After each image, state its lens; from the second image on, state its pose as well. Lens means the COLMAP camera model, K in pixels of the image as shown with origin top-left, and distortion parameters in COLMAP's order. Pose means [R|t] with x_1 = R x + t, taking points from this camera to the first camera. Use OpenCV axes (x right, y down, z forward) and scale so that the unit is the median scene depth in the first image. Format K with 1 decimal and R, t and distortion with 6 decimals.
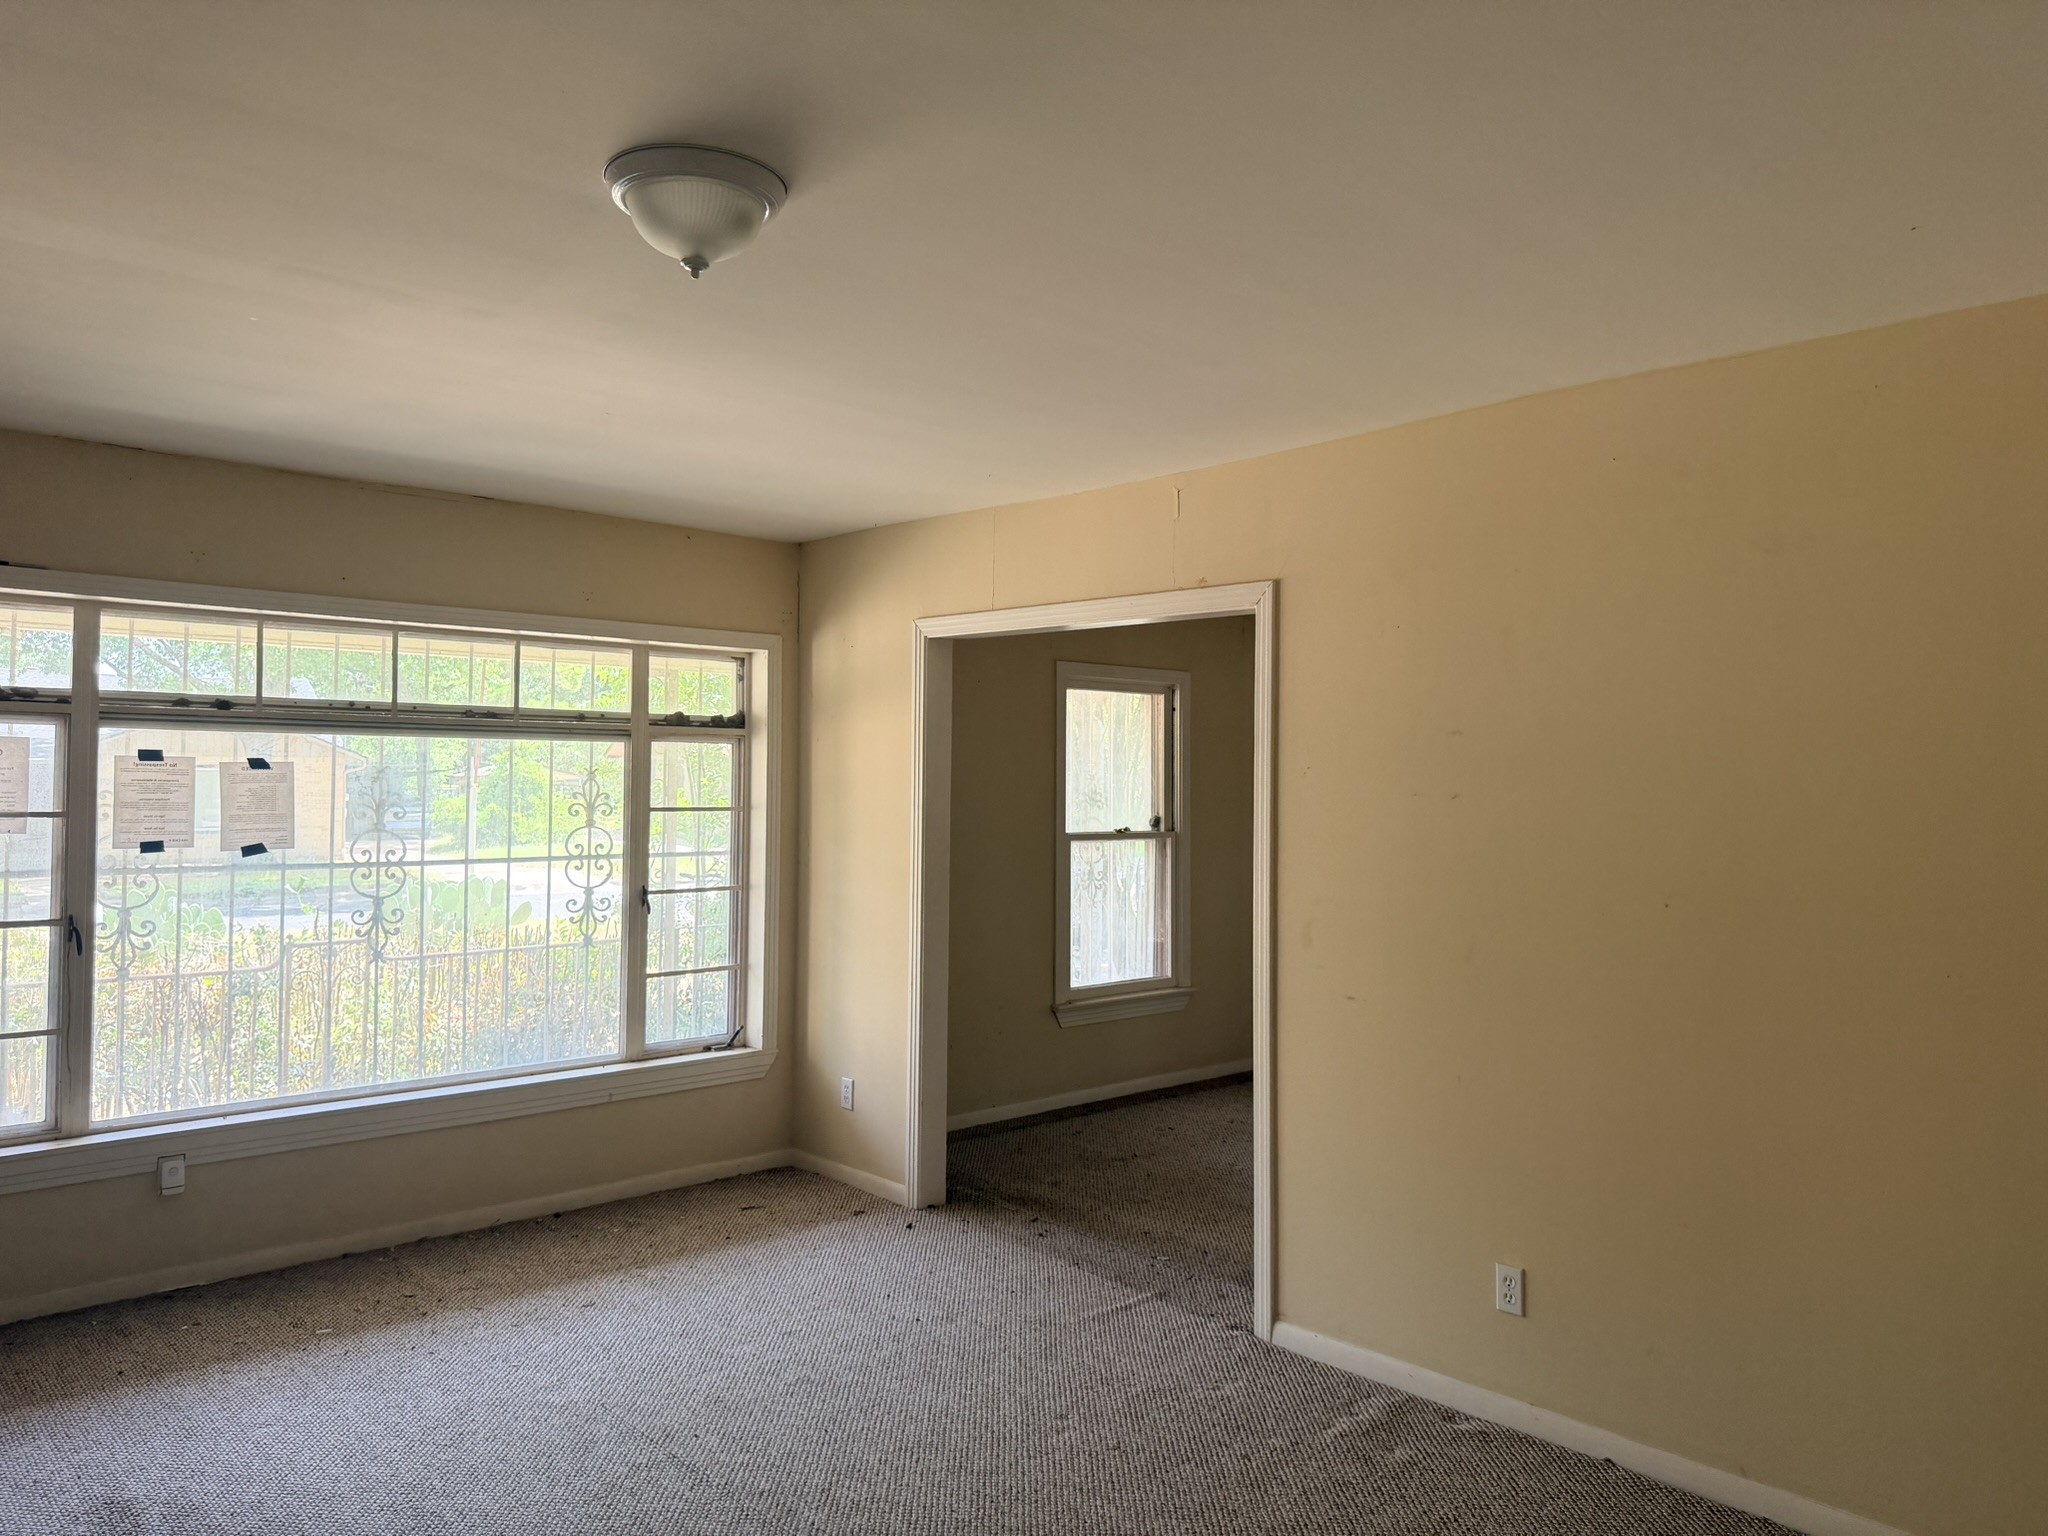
lens RADIAL K [[1407.6, 0, 1024.0], [0, 1407.6, 768.0], [0, 0, 1]] dist [0.001642, -0.001843]
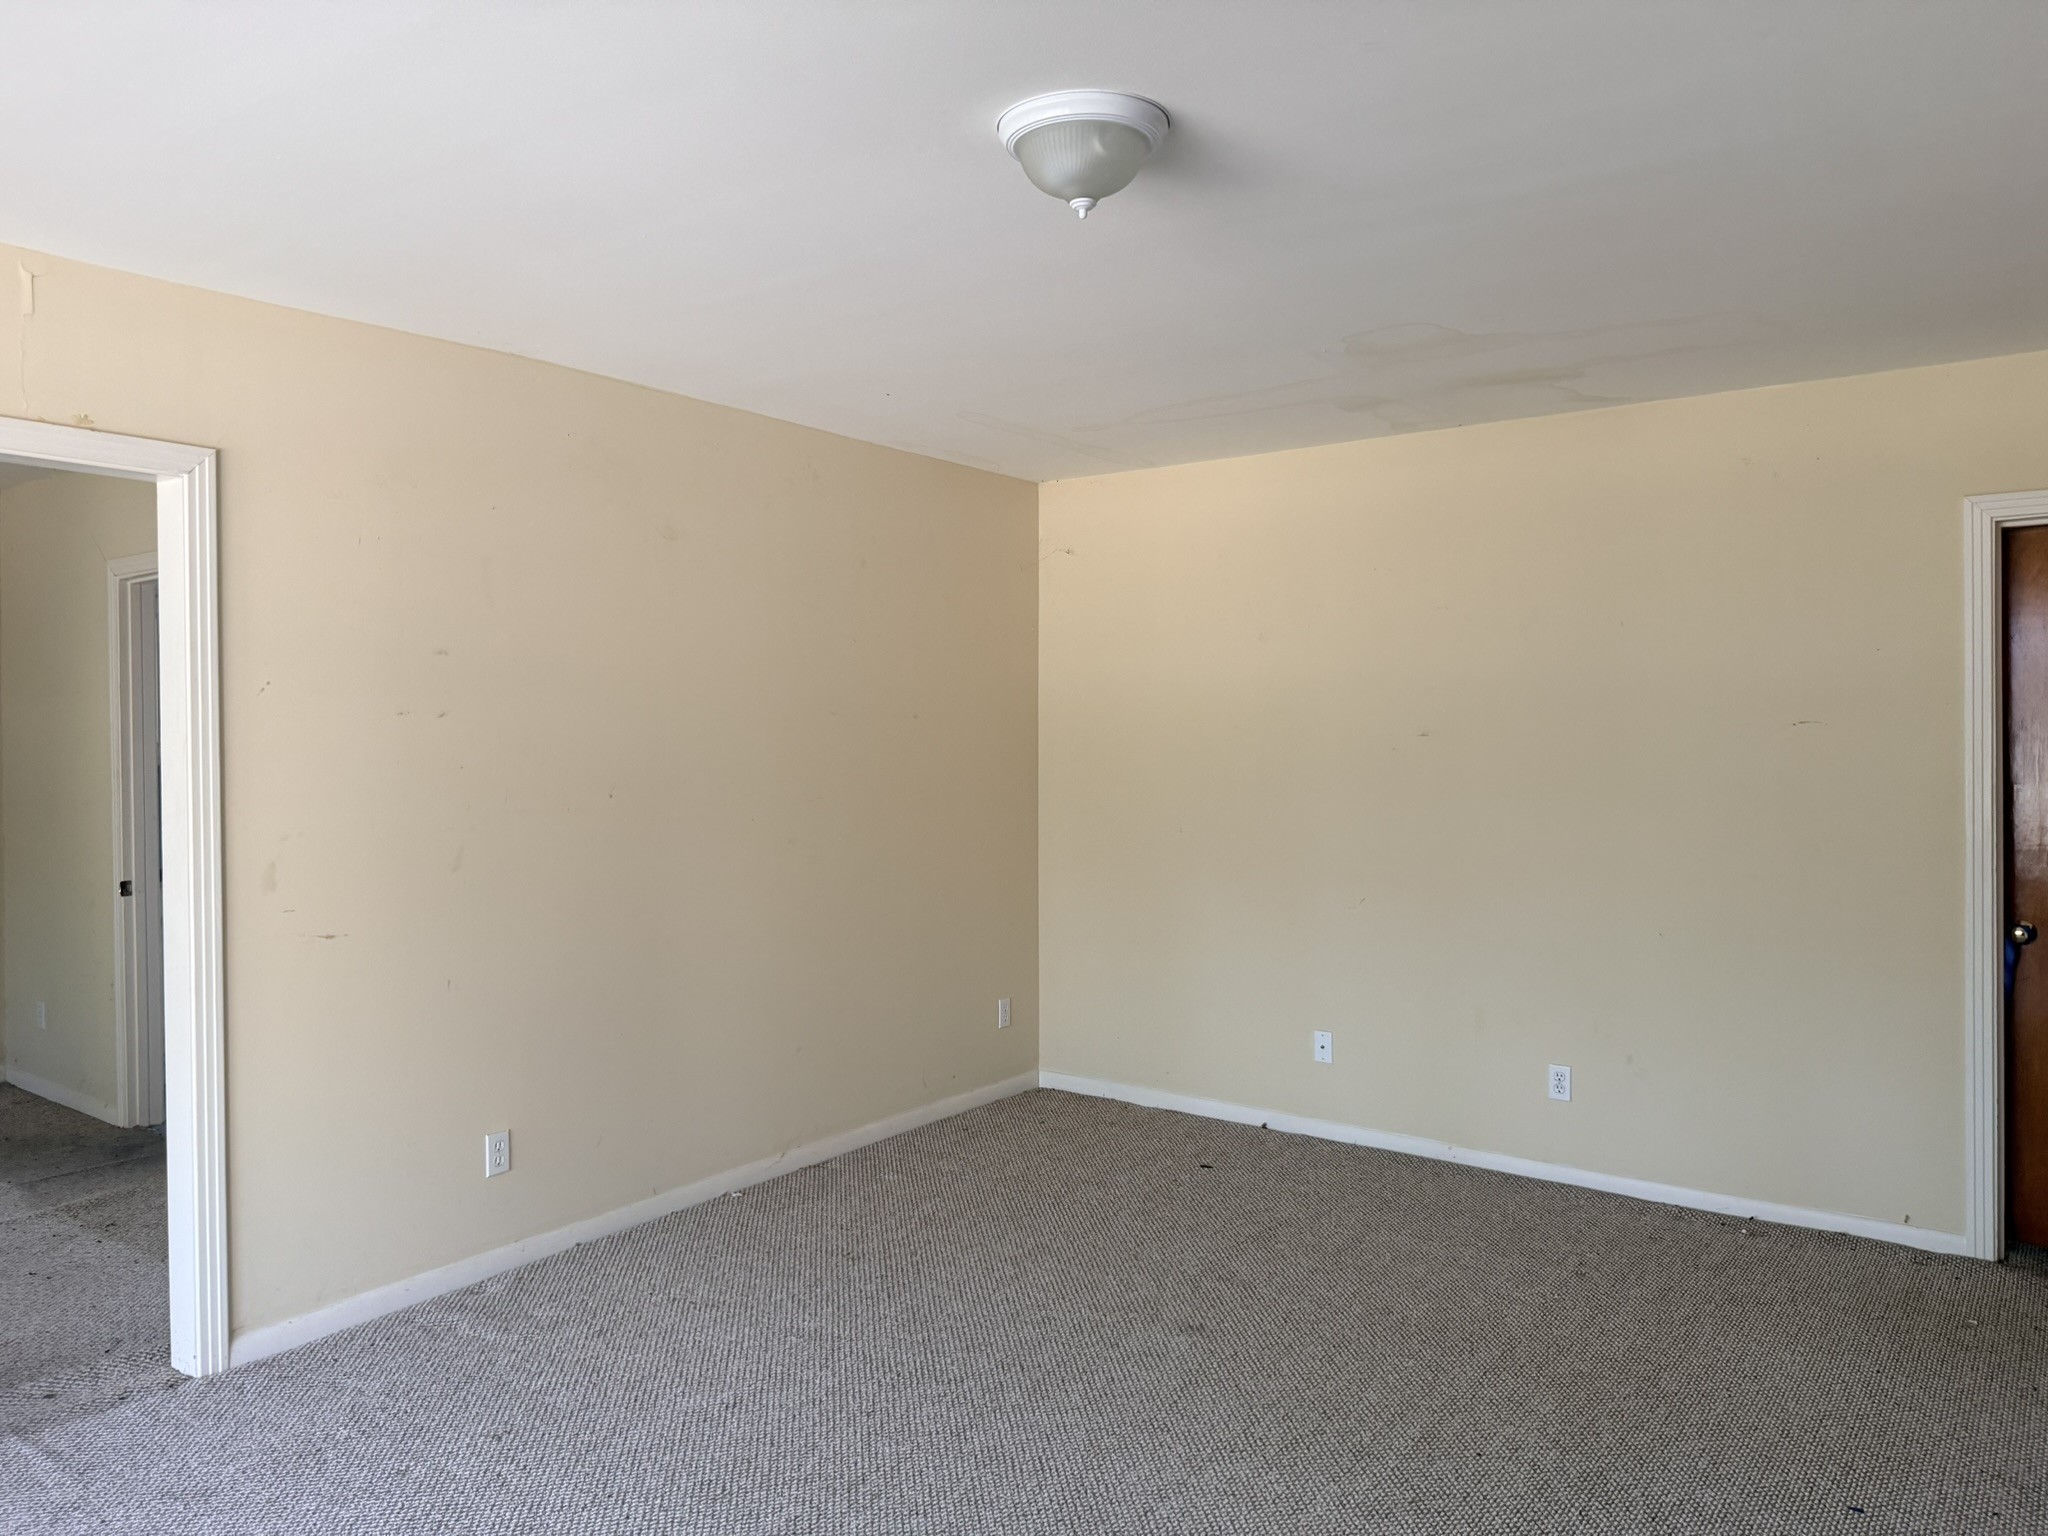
lens RADIAL K [[1407.6, 0, 1024.0], [0, 1407.6, 768.0], [0, 0, 1]] dist [0.001642, -0.001843]
pose [[-0.169328, -0.051983, 0.984188, -0.734211], [-0.026357, 0.998490, 0.048204, -0.002043], [-0.985207, -0.017778, -0.170443, 0.705014]]
